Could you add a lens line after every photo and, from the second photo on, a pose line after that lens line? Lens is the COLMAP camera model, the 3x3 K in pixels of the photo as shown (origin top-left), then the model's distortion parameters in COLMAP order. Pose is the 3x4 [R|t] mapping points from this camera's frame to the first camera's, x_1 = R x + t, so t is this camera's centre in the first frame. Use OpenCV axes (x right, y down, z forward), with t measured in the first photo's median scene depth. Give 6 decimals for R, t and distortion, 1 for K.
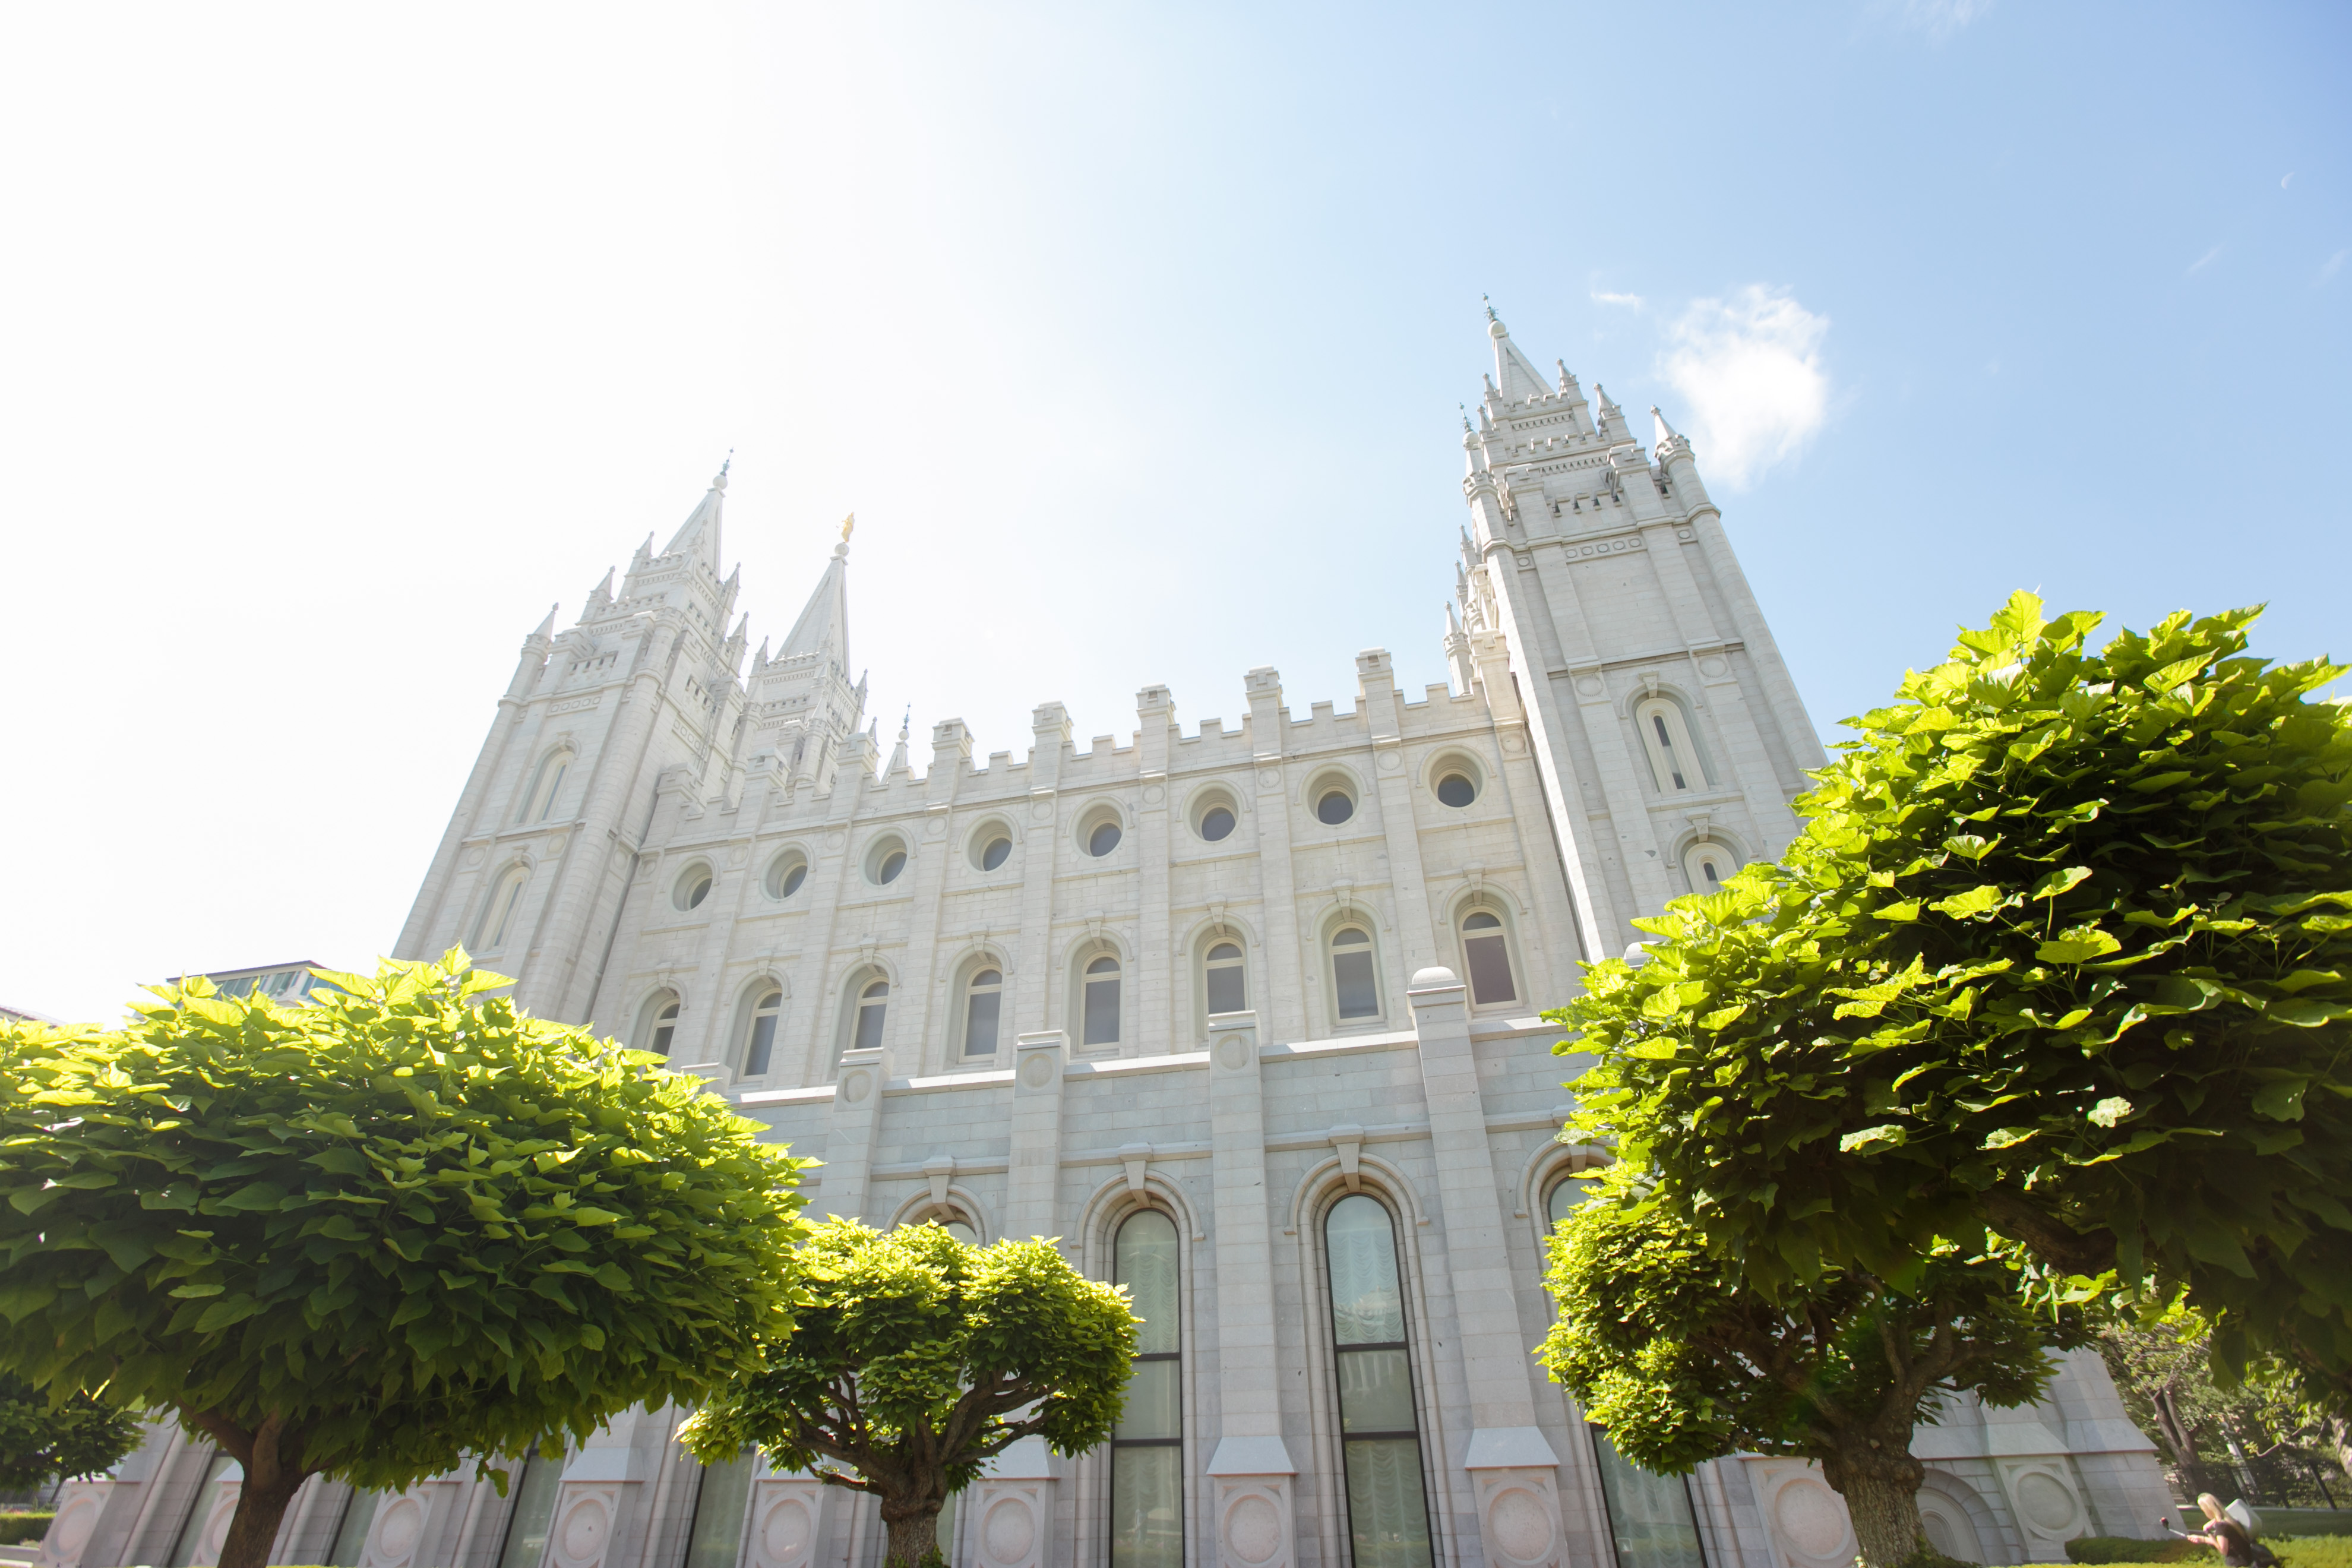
lens RADIAL K [[1056.3, 0, 1148.3], [0, 1056.3, 781.3], [0, 0, 1]] dist [-0.037735, 0.000022]
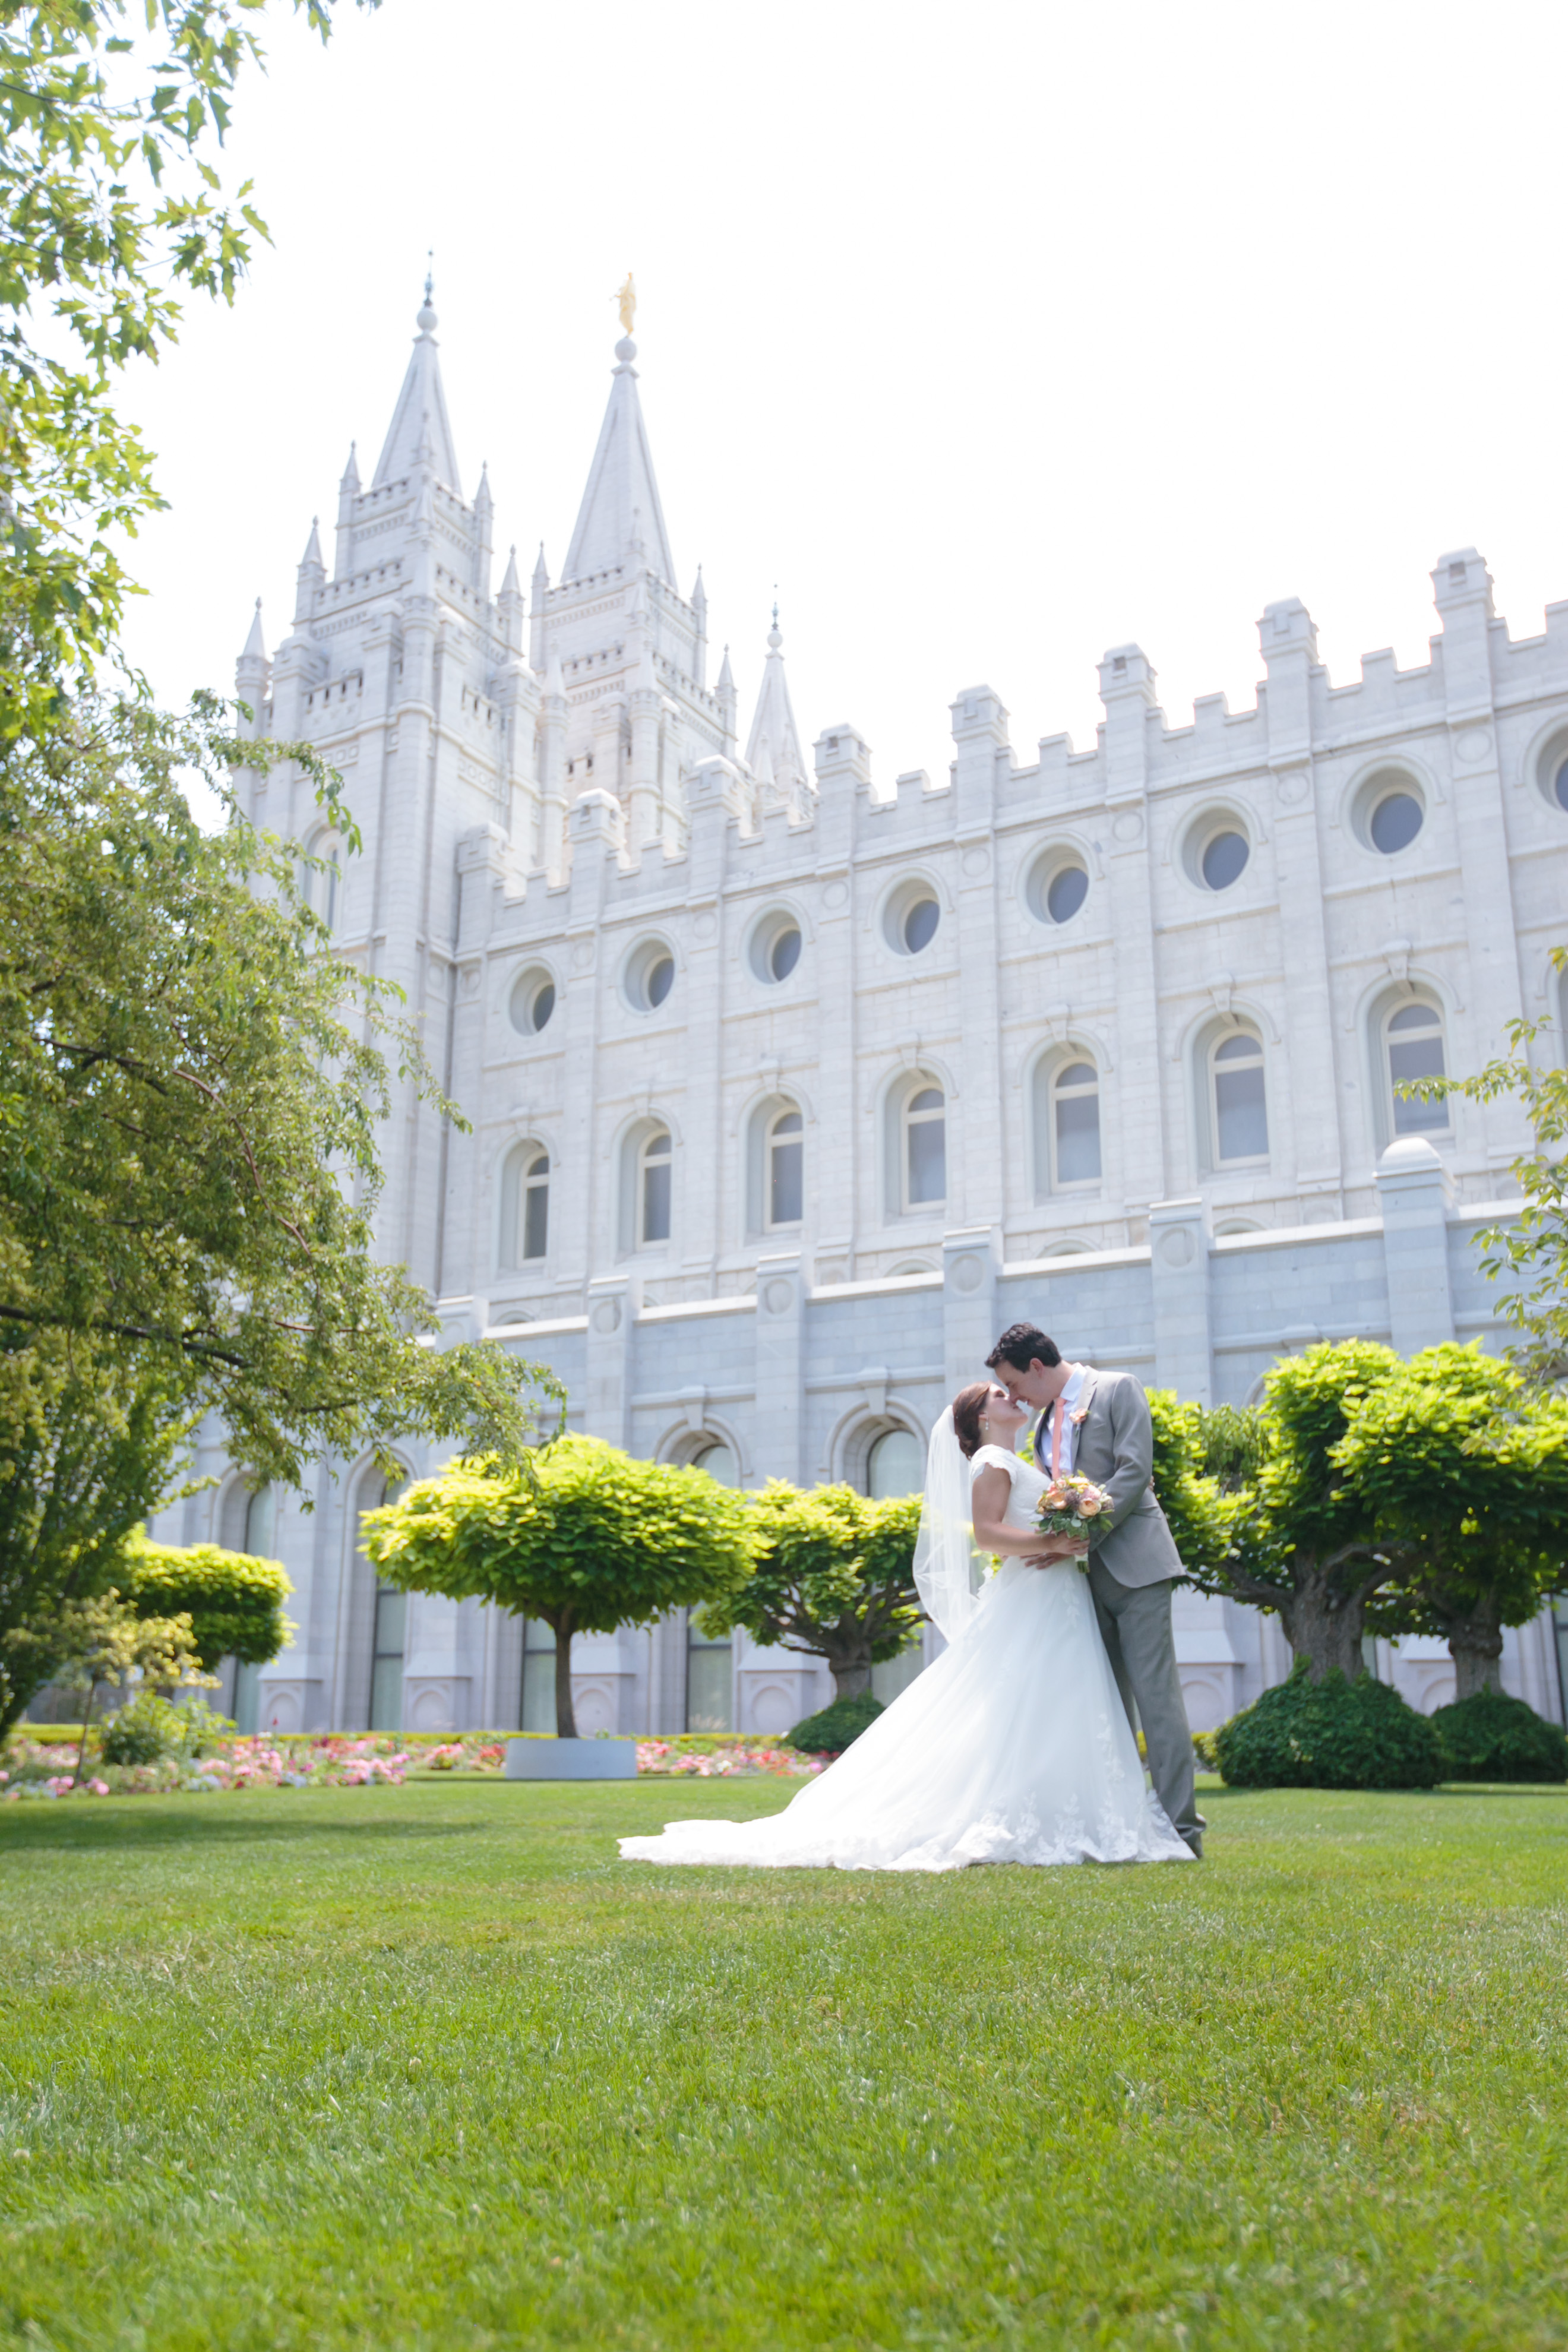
lens RADIAL K [[2263.3, 0, 784.0], [0, 2263.3, 1176.0], [0, 0, 1]] dist [0.036468, 0.010889]
pose [[0.961895, -0.061497, -0.266413, 0.176399], [0.150119, 0.933164, 0.326603, -0.305109], [0.228522, -0.354152, 0.906838, -0.511007]]
